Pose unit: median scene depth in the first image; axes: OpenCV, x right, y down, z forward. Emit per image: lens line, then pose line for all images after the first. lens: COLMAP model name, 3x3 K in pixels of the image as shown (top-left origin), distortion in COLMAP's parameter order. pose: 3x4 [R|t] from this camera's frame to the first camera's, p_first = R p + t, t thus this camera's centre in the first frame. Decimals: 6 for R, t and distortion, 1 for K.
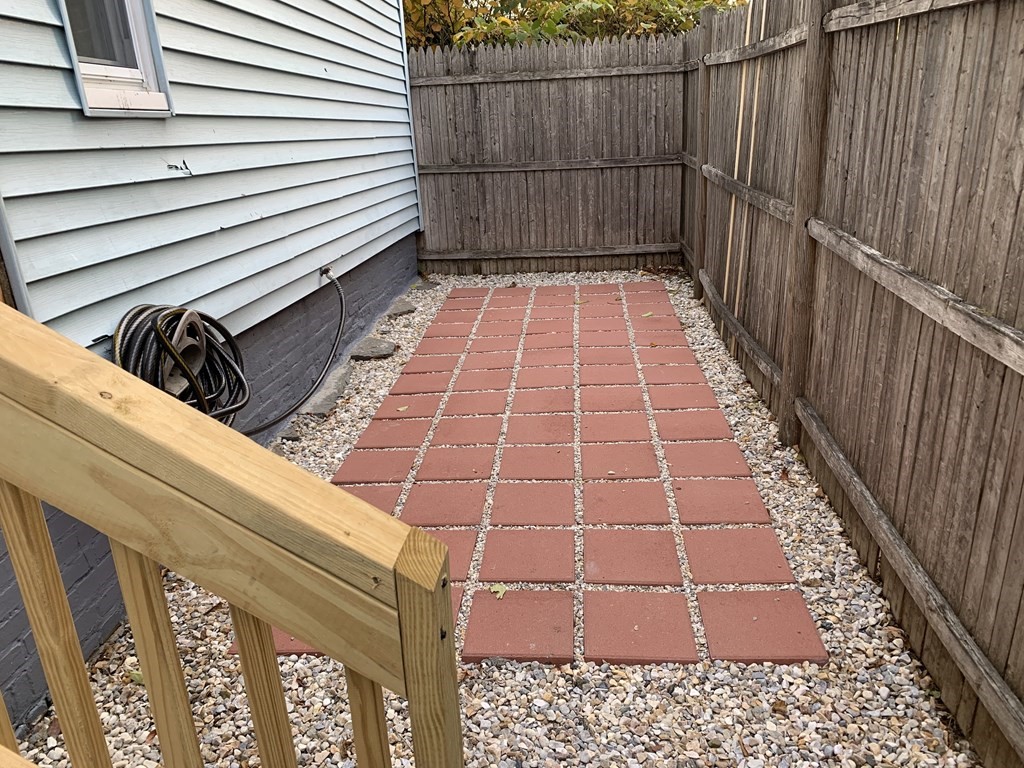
lens RADIAL K [[788.1, 0, 512.0], [0, 788.1, 384.0], [0, 0, 1]] dist [0.076054, -0.109271]
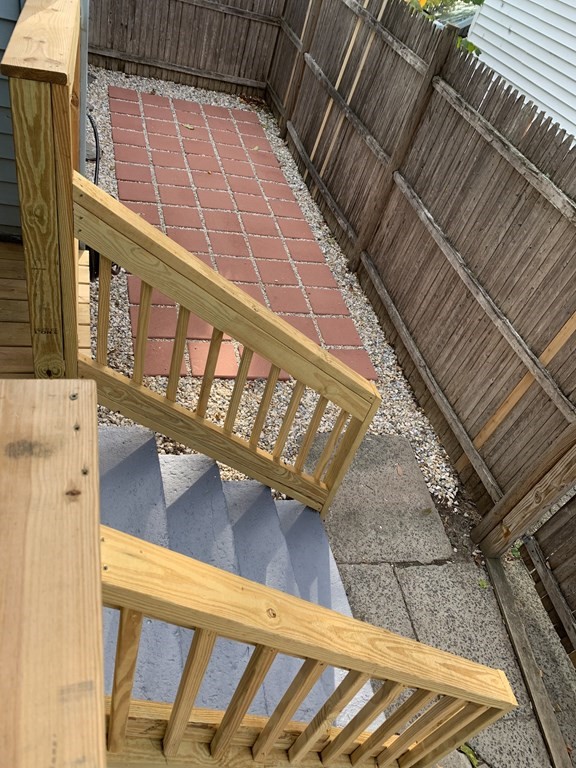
lens RADIAL K [[591.1, 0, 288.0], [0, 591.1, 384.0], [0, 0, 1]] dist [0.076054, -0.109271]
pose [[0.893440, -0.012958, 0.448995, -0.342791], [-0.188731, 0.896240, 0.401415, -0.170140], [-0.407609, -0.443379, 0.798292, -0.210739]]
